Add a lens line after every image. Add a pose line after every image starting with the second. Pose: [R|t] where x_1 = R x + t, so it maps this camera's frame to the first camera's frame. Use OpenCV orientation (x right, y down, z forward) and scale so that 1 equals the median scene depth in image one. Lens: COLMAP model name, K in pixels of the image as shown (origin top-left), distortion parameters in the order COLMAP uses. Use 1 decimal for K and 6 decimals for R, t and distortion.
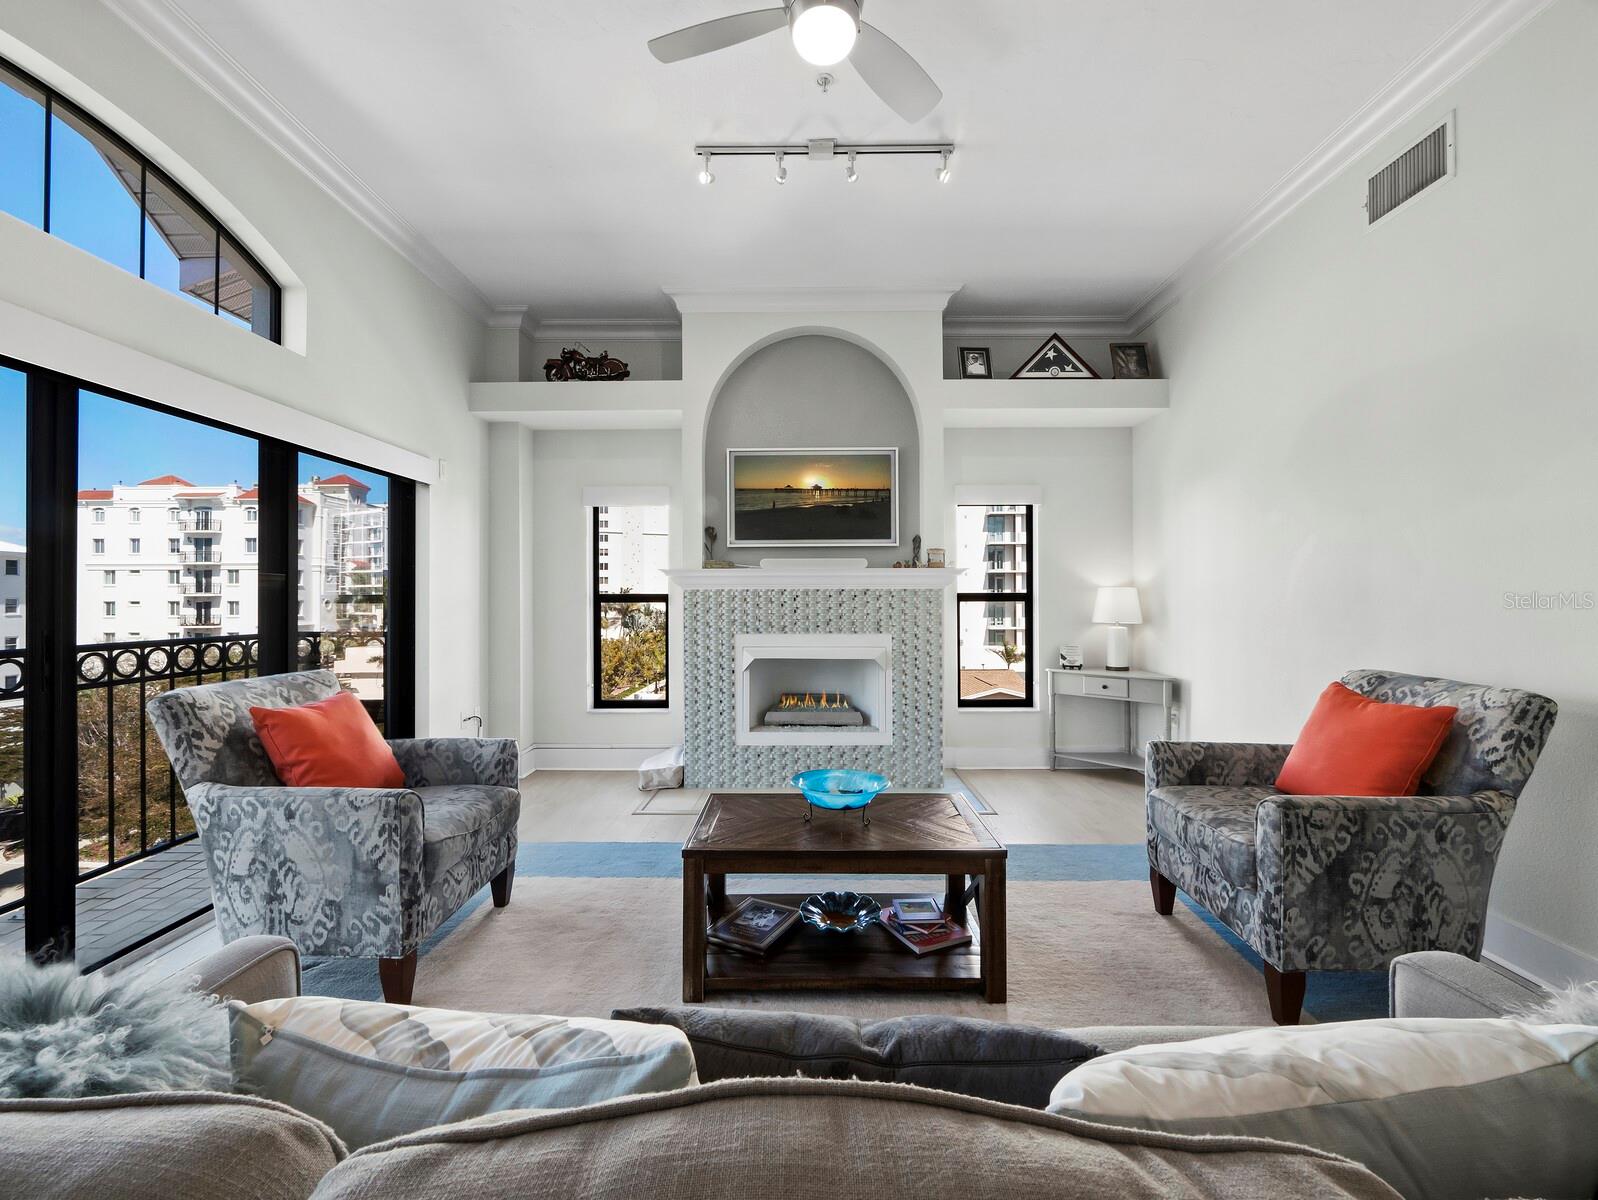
lens RADIAL K [[674.4, 0, 802.3], [0, 674.4, 603.7], [0, 0, 1]] dist [-0.005614, 0.000321]
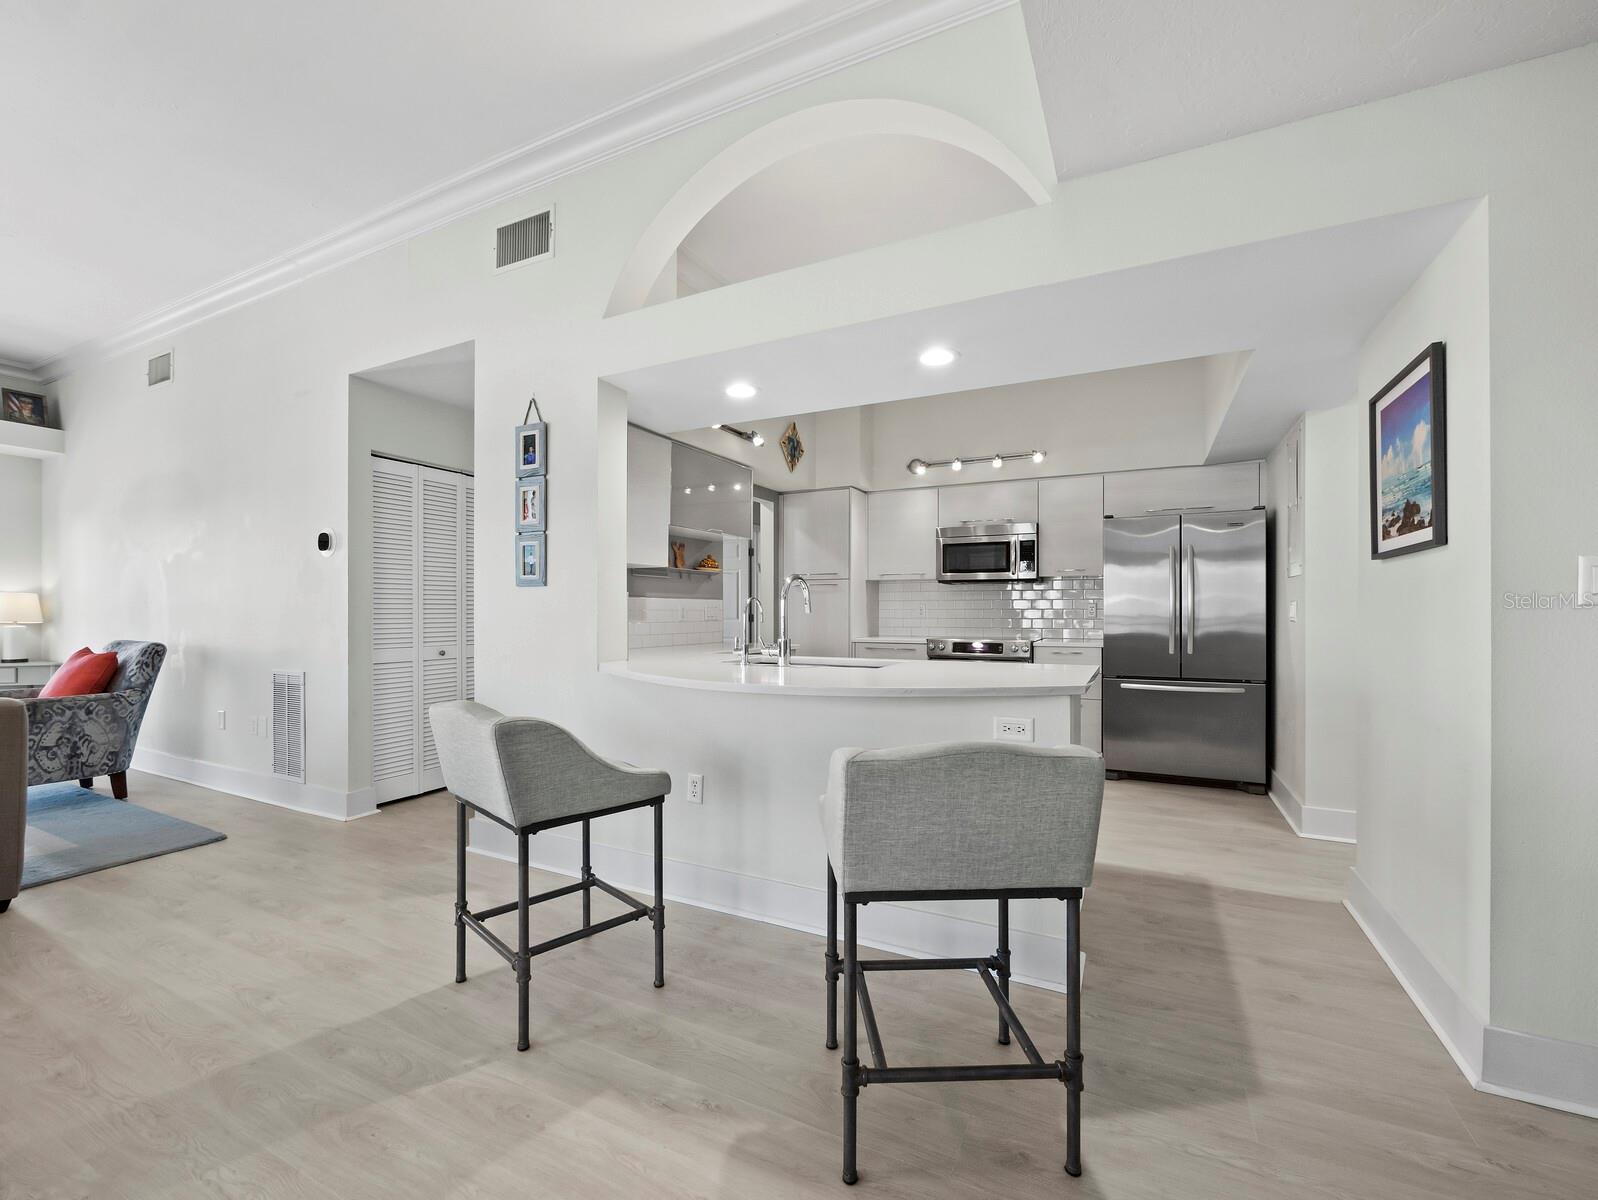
lens RADIAL K [[678.7, 0, 791.0], [0, 678.7, 611.1], [0, 0, 1]] dist [-0.003073, 0.000125]
pose [[0.450099, 0.005611, 0.892961, 0.021457], [0.002557, 0.999968, -0.007573, 0.023809], [-0.892975, 0.005691, 0.450071, -0.865277]]
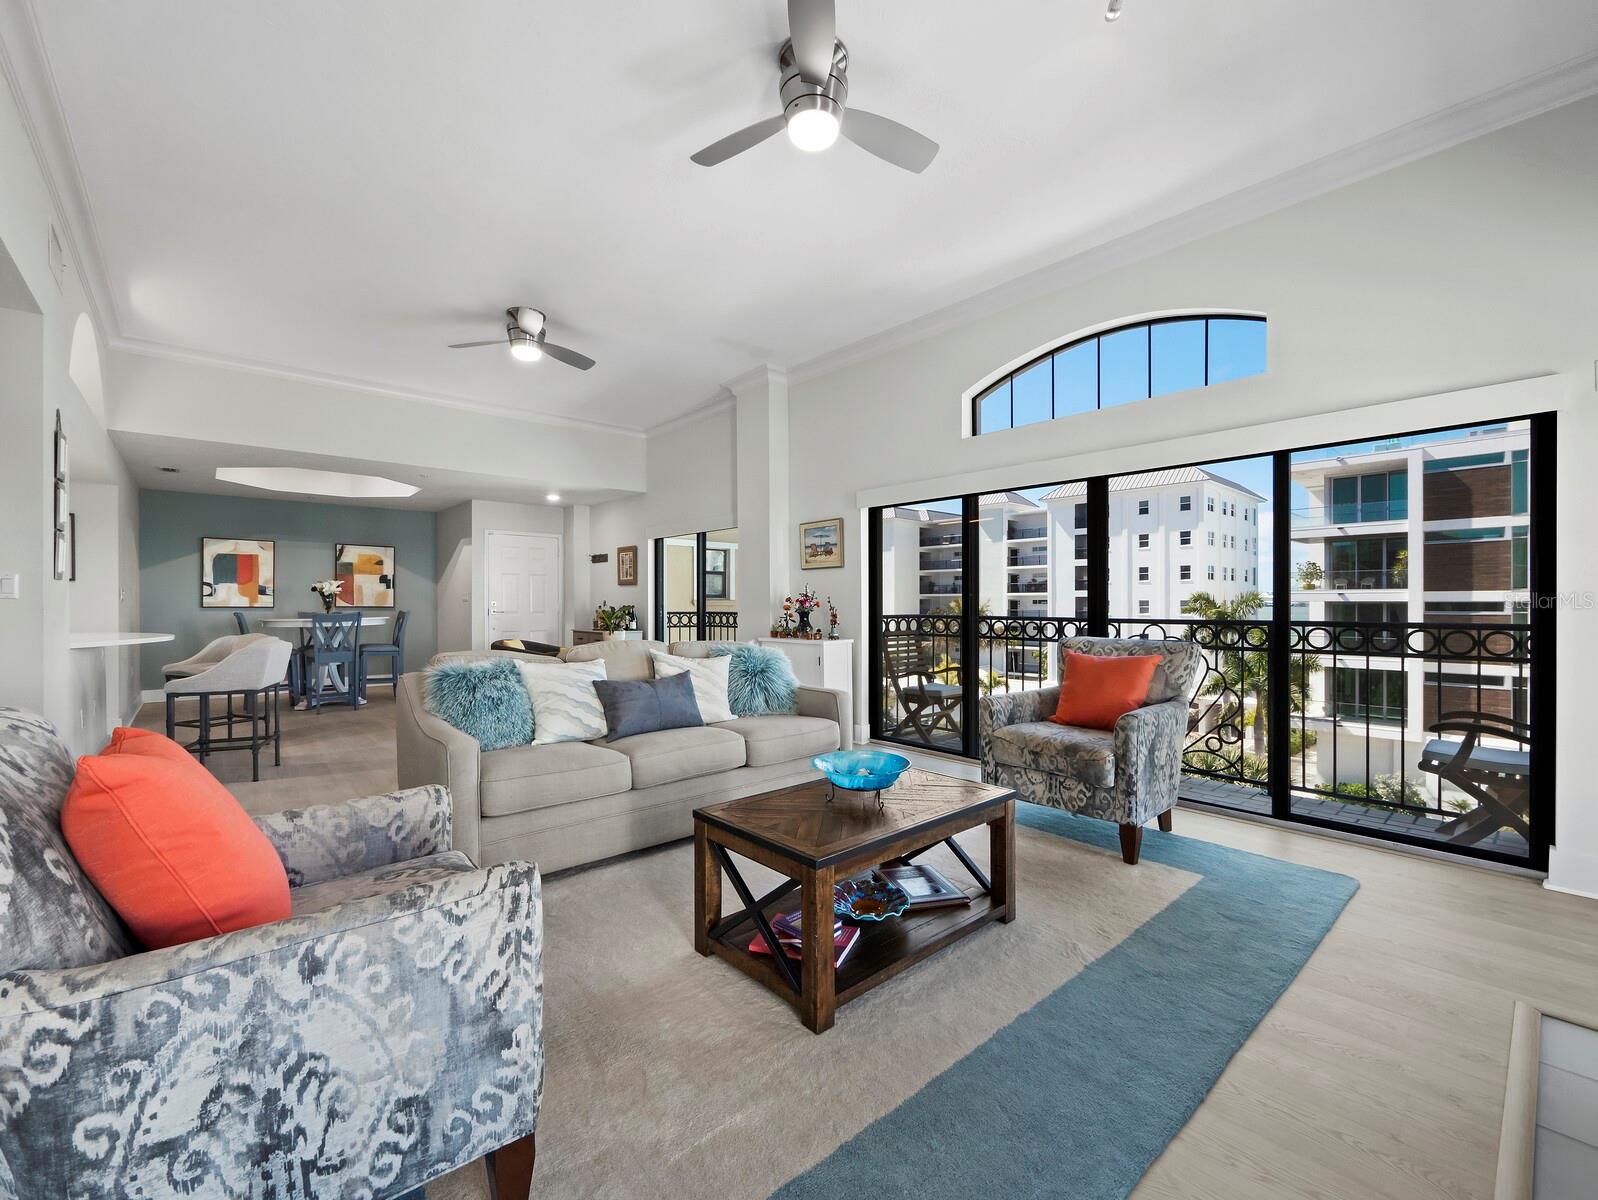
lens RADIAL K [[674.4, 0, 802.3], [0, 674.4, 603.7], [0, 0, 1]] dist [-0.005614, 0.000321]
pose [[-0.742789, 0.004957, -0.669507, 0.439655], [-0.000452, 0.999969, 0.007906, 0.011882], [0.669526, 0.006175, -0.742763, 0.960158]]
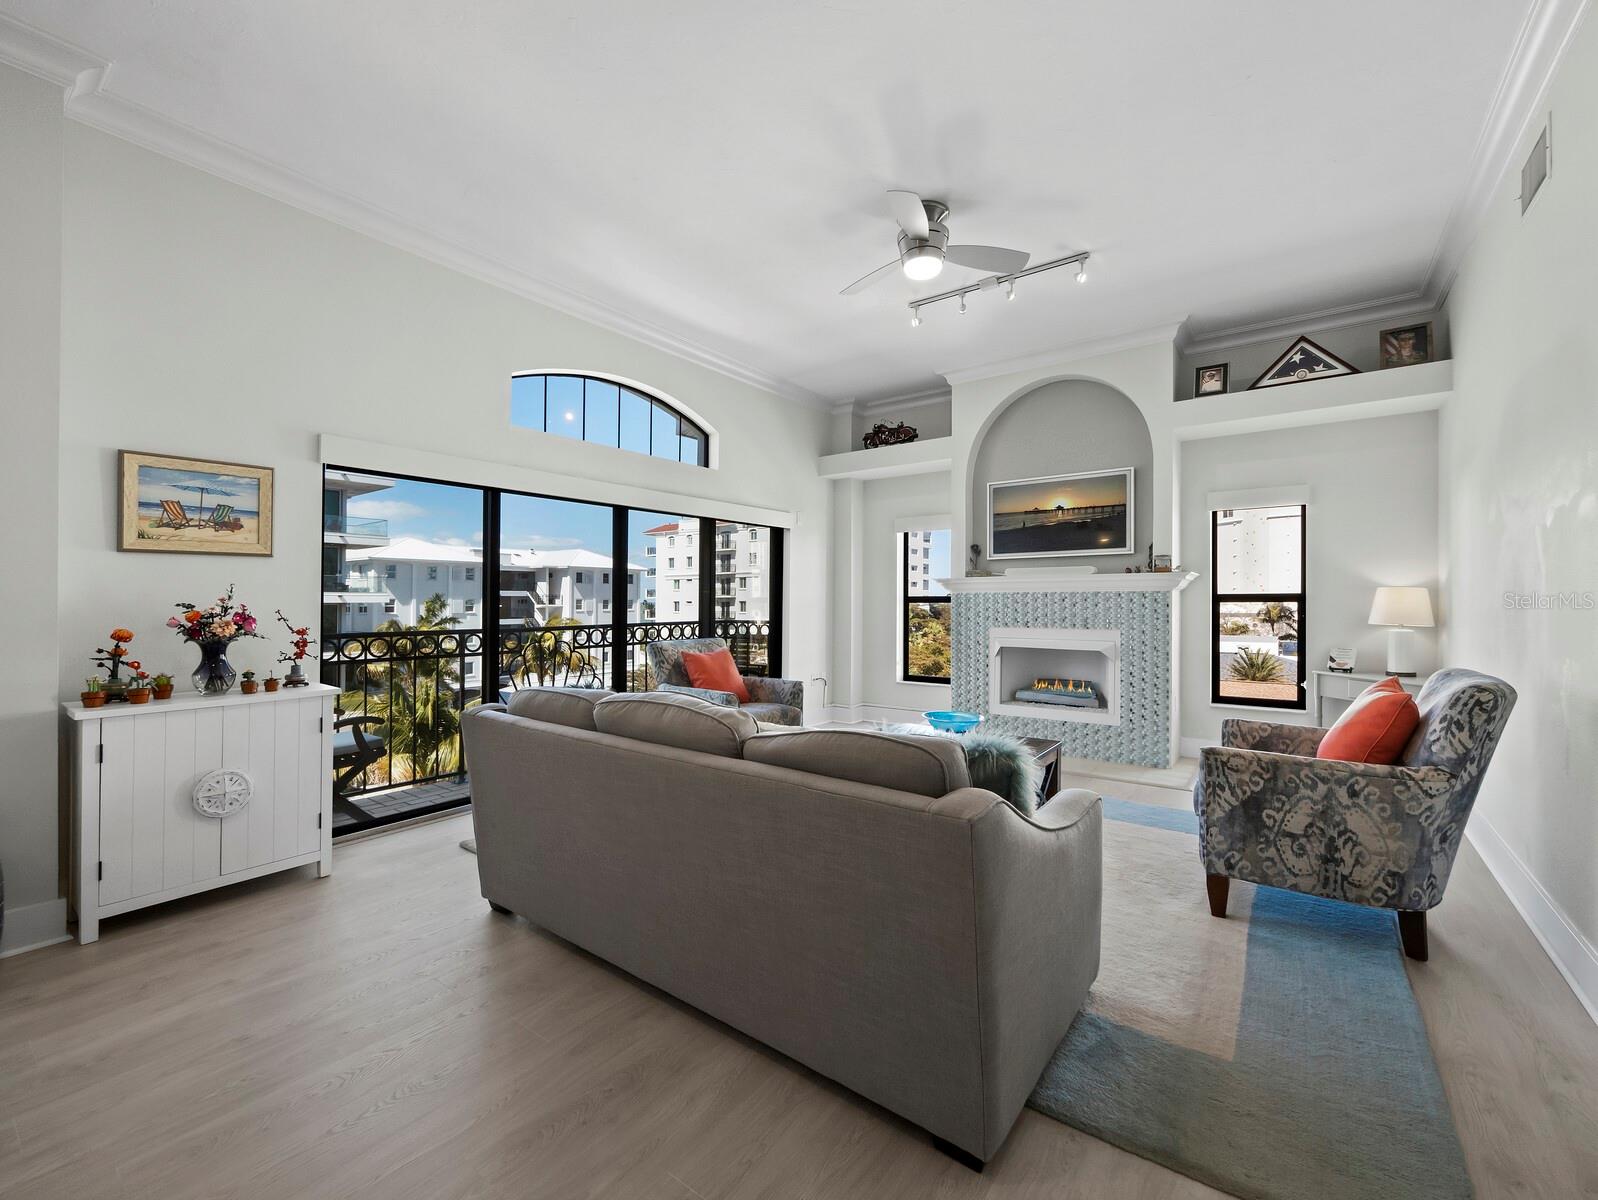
lens RADIAL K [[674.4, 0, 802.3], [0, 674.4, 603.7], [0, 0, 1]] dist [-0.005614, 0.000321]
pose [[0.813683, 0.001953, -0.581306, 0.380427], [-0.001871, 0.999998, 0.000741, -0.000785], [0.581306, 0.000485, 0.813685, -0.271441]]
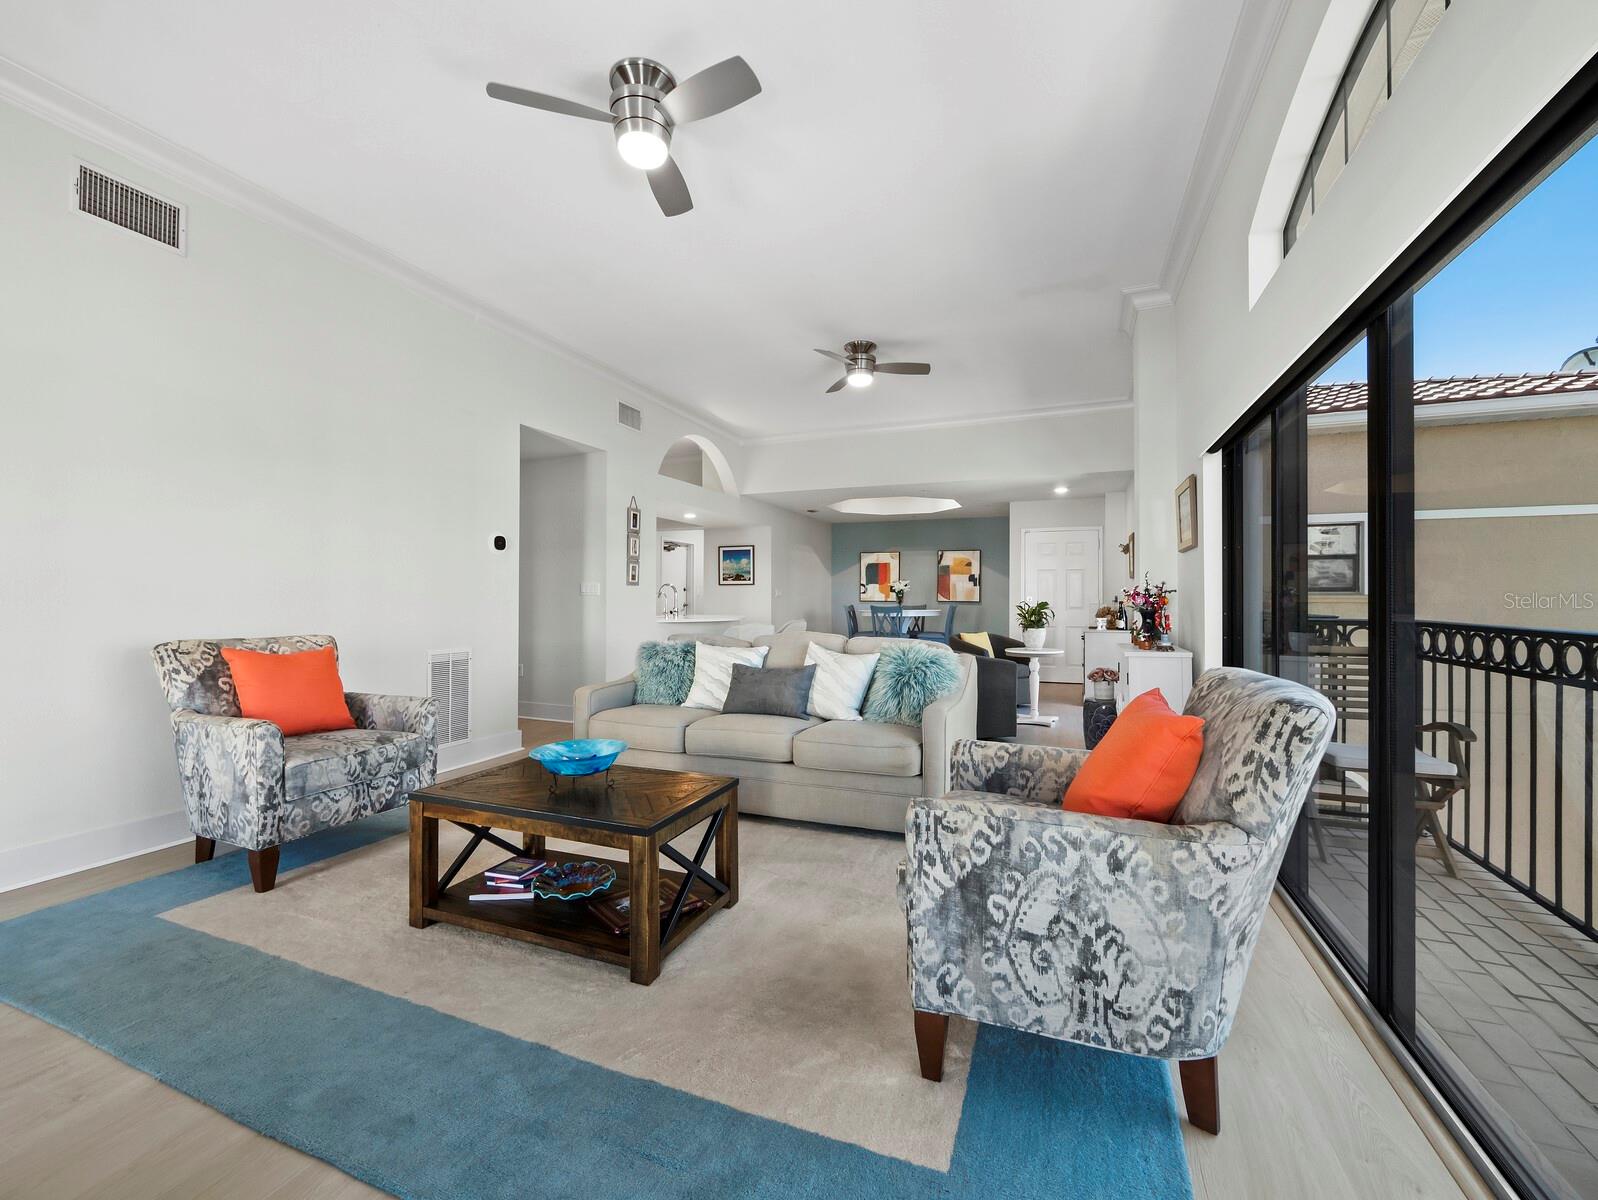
lens RADIAL K [[674.4, 0, 802.3], [0, 674.4, 603.7], [0, 0, 1]] dist [-0.005614, 0.000321]
pose [[-0.932098, -0.001383, 0.362204, -0.371888], [0.003116, 0.999925, 0.011838, 0.015112], [-0.362193, 0.012163, -0.932024, 1.053556]]
